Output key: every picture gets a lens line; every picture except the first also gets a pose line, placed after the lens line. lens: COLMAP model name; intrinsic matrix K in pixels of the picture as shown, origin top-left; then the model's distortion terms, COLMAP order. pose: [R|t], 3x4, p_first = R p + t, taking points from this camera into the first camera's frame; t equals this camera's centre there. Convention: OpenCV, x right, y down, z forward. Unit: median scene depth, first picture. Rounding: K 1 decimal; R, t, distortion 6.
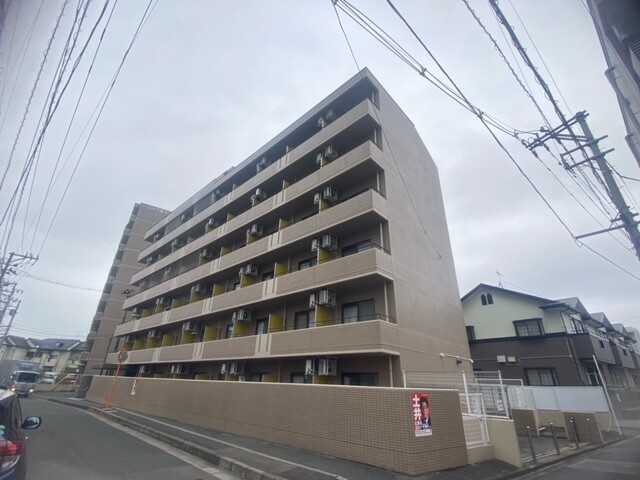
lens RADIAL K [[299.8, 0, 320.0], [0, 299.8, 240.0], [0, 0, 1]] dist [0.005109, -0.013727]
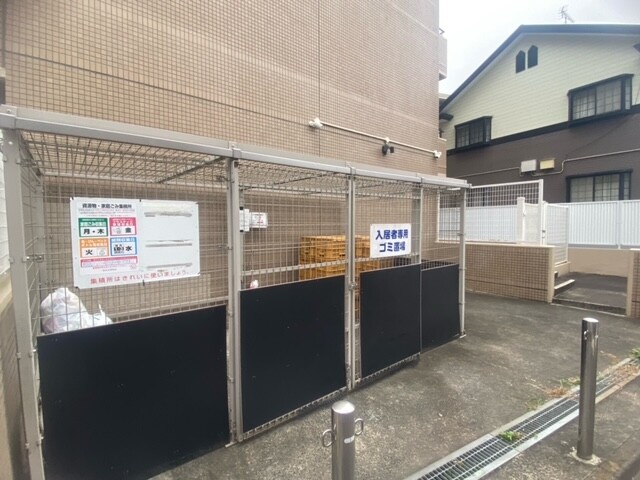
lens RADIAL K [[299.8, 0, 320.0], [0, 299.8, 240.0], [0, 0, 1]] dist [0.005109, -0.013727]
pose [[0.987930, -0.031507, -0.151662, 0.335196], [0.099566, 0.879203, 0.465928, 0.245311], [0.118662, -0.475404, 0.871728, 0.440922]]
